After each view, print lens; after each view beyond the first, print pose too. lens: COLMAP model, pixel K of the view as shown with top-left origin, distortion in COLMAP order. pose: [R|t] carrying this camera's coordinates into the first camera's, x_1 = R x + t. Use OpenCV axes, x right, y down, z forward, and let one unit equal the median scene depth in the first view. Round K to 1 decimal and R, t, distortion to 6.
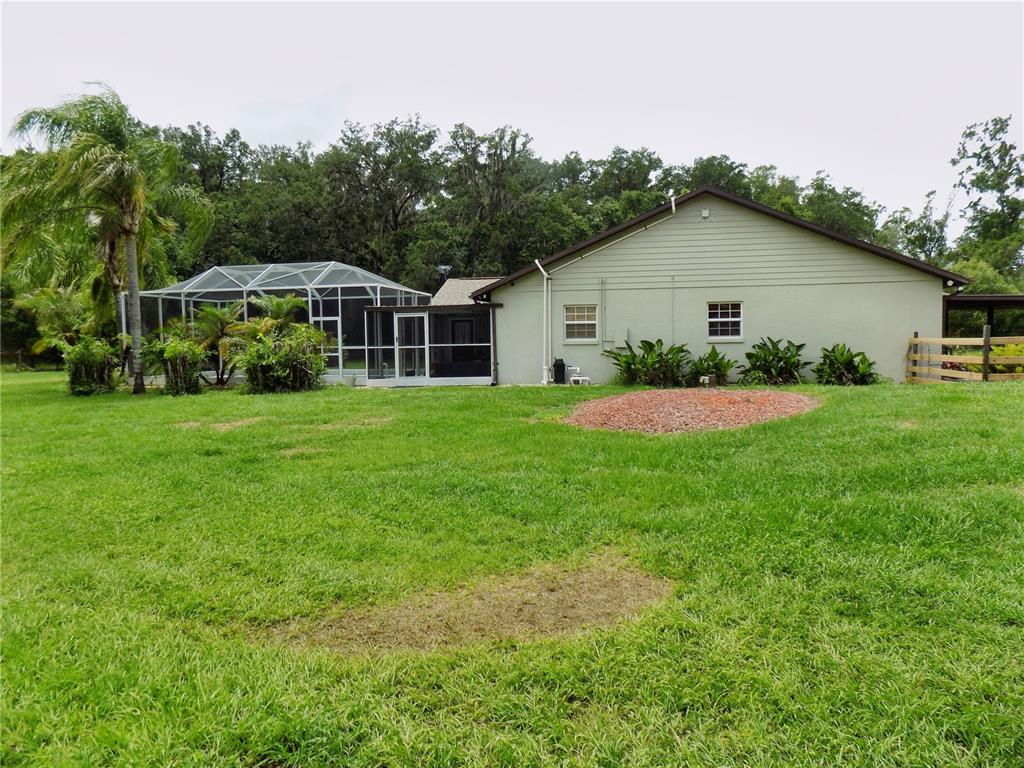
lens RADIAL K [[741.5, 0, 512.0], [0, 741.5, 384.0], [0, 0, 1]] dist [0.004242, 0.001254]
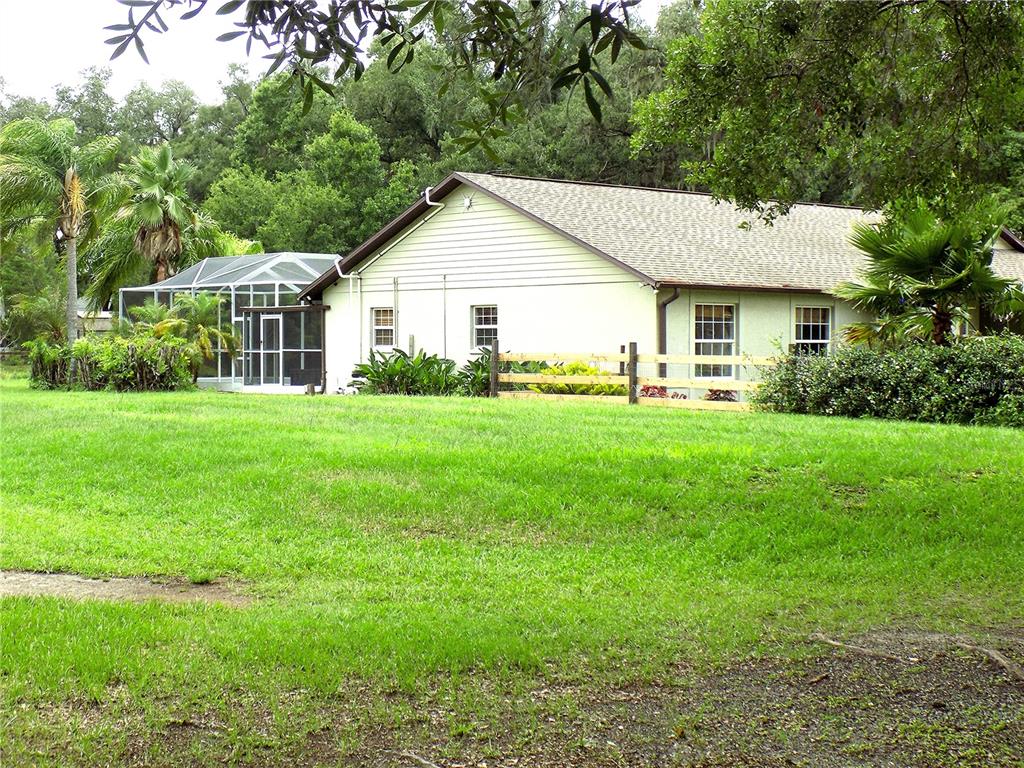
lens RADIAL K [[1552.0, 0, 512.0], [0, 1552.0, 384.0], [0, 0, 1]] dist [-0.001928, -0.019696]
pose [[0.799782, 0.033587, -0.599350, 1.275762], [-0.053328, 0.998461, -0.015210, 0.003291], [0.597917, 0.044127, 0.800342, -0.361096]]
